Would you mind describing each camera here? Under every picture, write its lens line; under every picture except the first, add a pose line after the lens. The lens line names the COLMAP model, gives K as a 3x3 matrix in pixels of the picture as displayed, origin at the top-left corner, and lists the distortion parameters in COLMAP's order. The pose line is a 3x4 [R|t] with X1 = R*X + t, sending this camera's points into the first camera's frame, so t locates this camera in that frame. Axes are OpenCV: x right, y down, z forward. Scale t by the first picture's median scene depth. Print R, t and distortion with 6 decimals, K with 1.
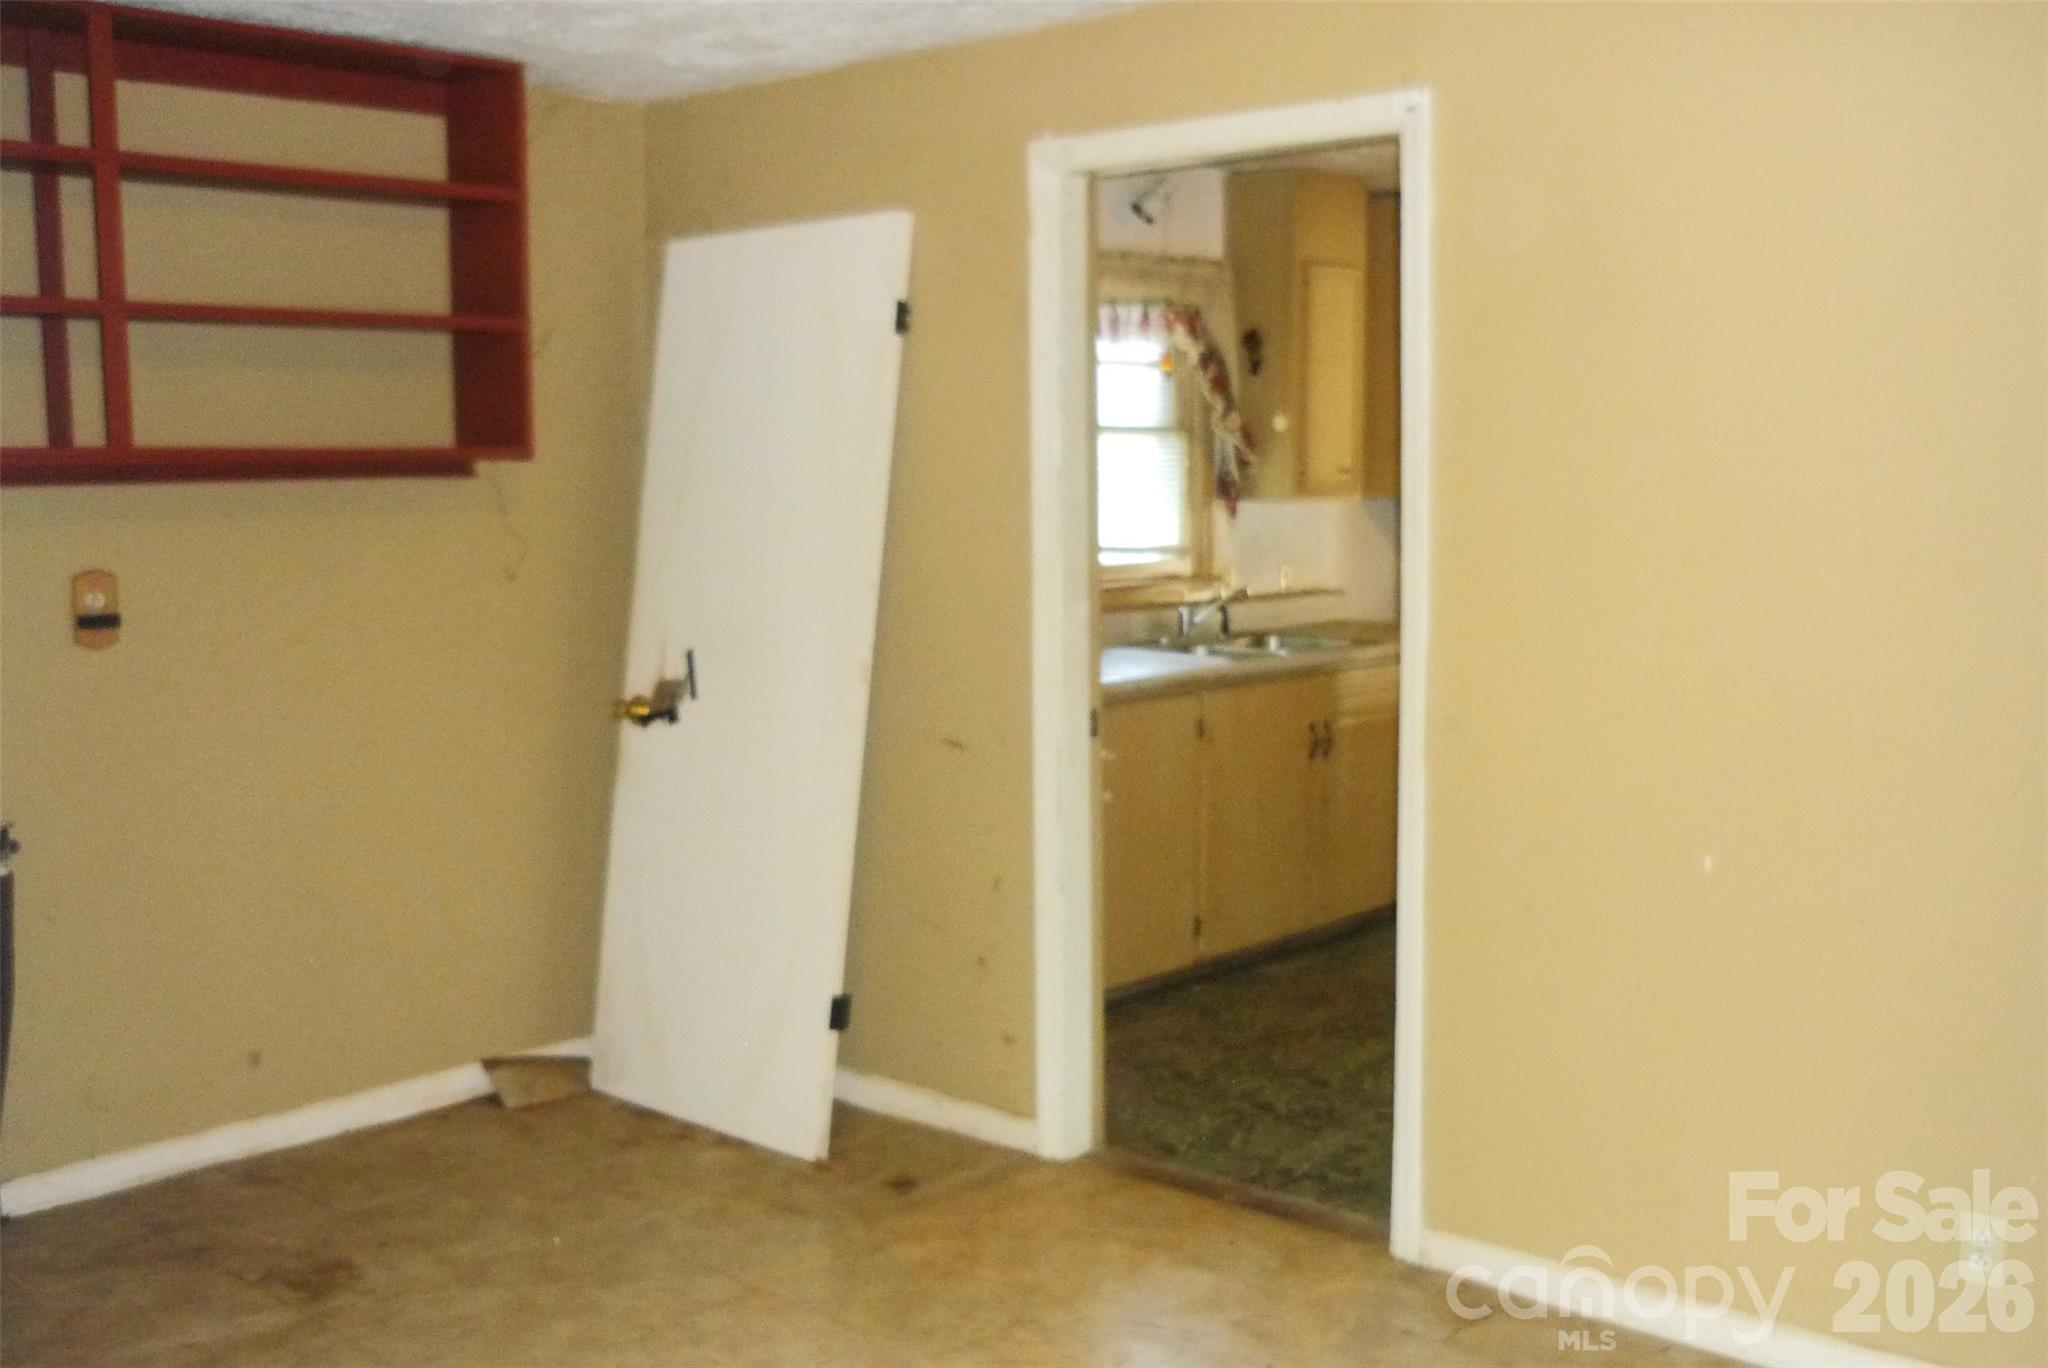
lens RADIAL K [[2029.4, 0, 1024.0], [0, 2029.4, 684.0], [0, 0, 1]] dist [-0.057776, 0.042484]
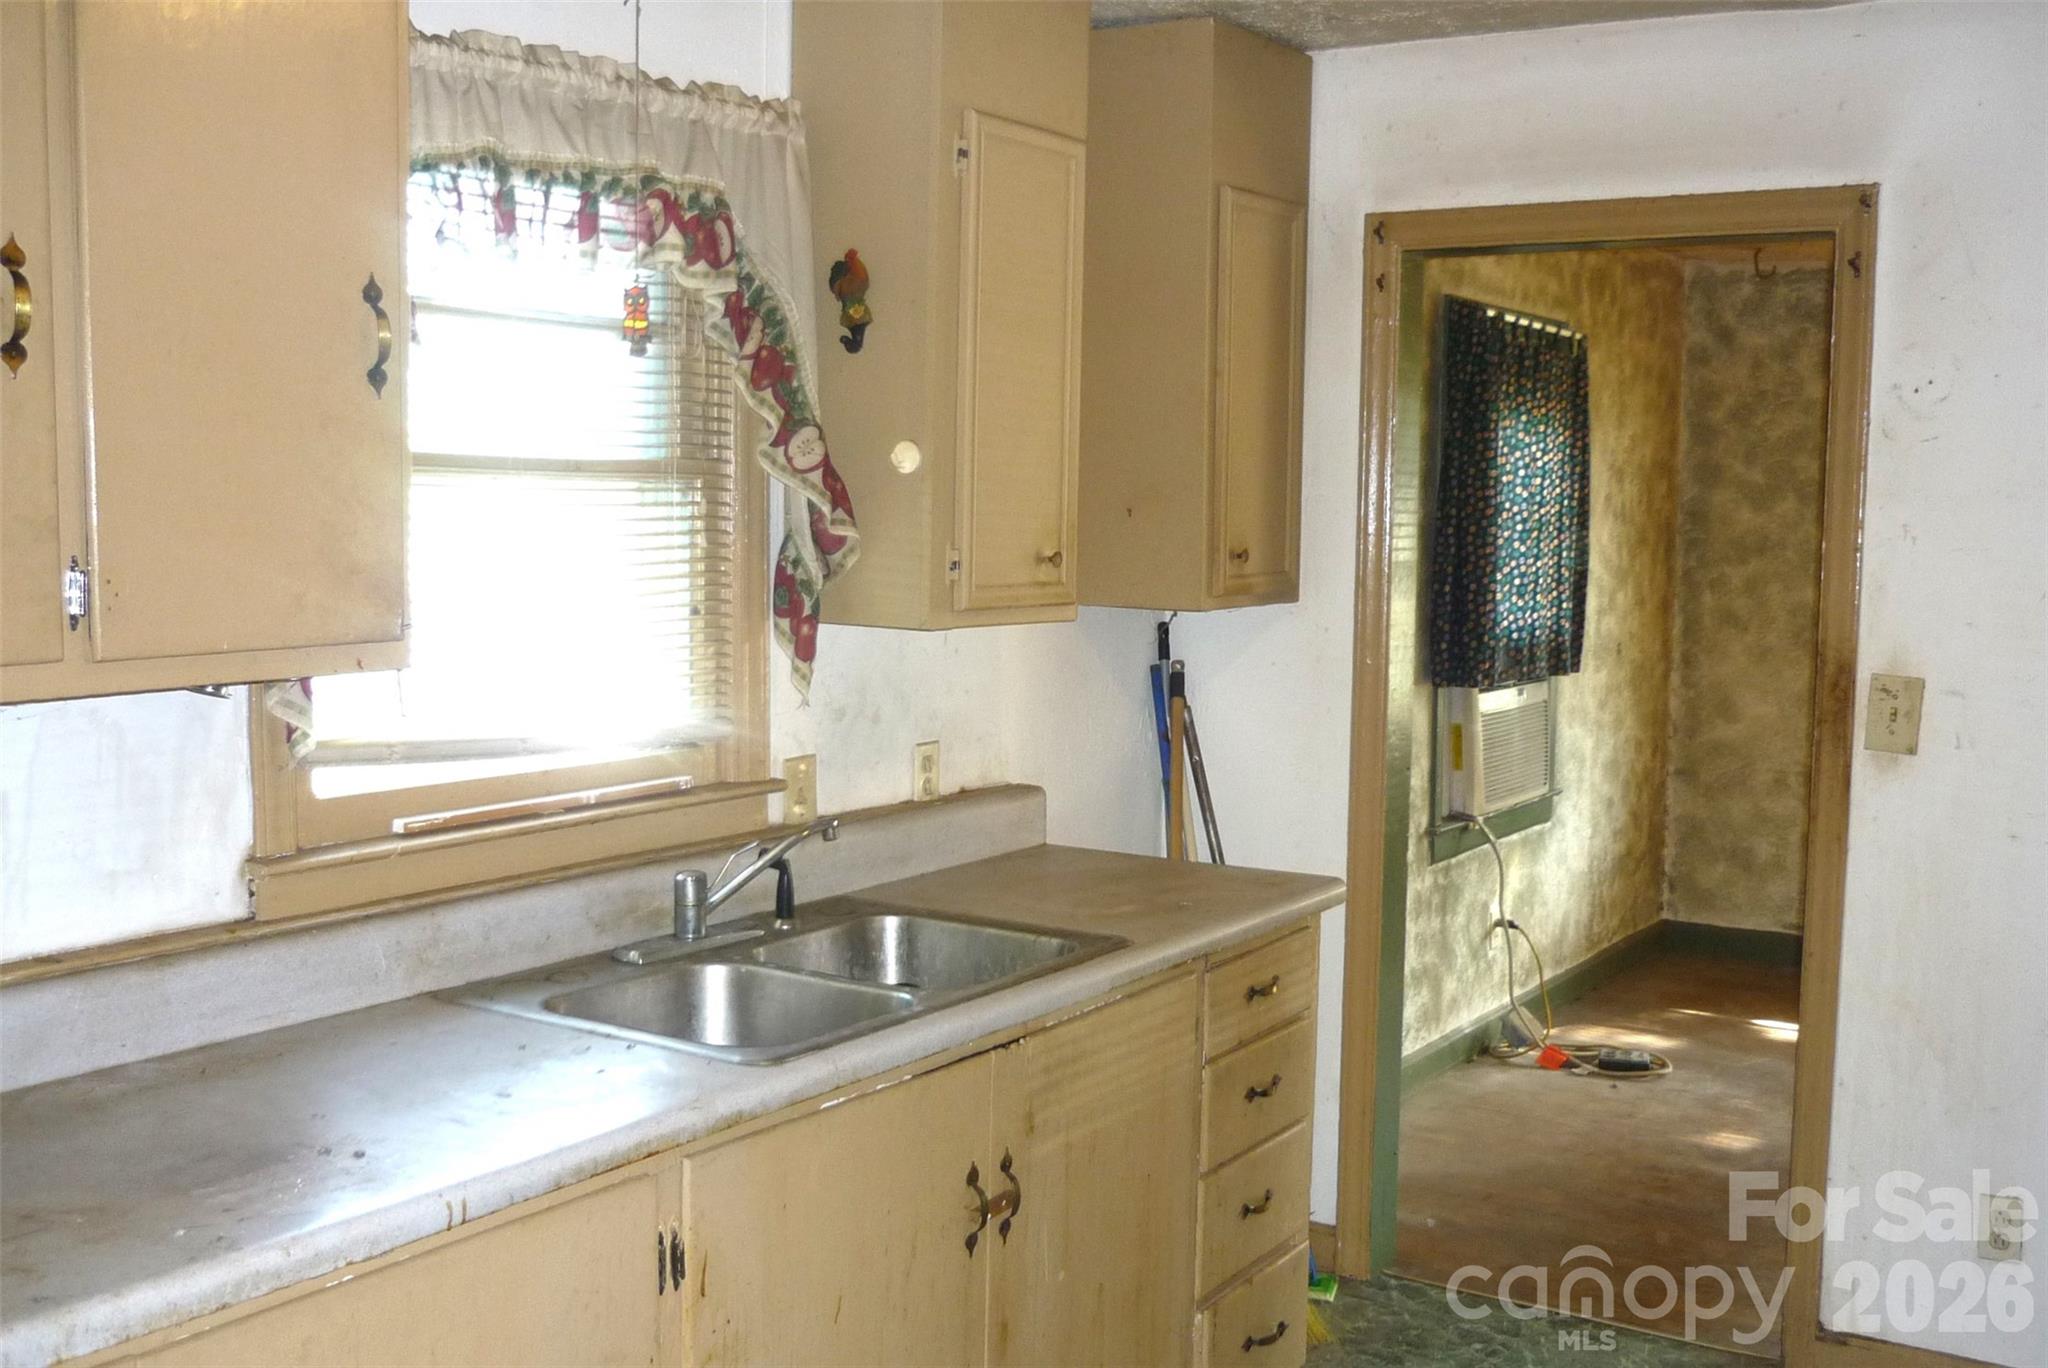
lens RADIAL K [[2029.4, 0, 1024.0], [0, 2029.4, 684.0], [0, 0, 1]] dist [-0.057776, 0.042484]
pose [[0.986649, 0.003445, 0.162824, 0.078294], [-0.000437, 0.999829, -0.018509, -0.069224], [-0.162860, 0.018191, 0.986481, 0.543017]]
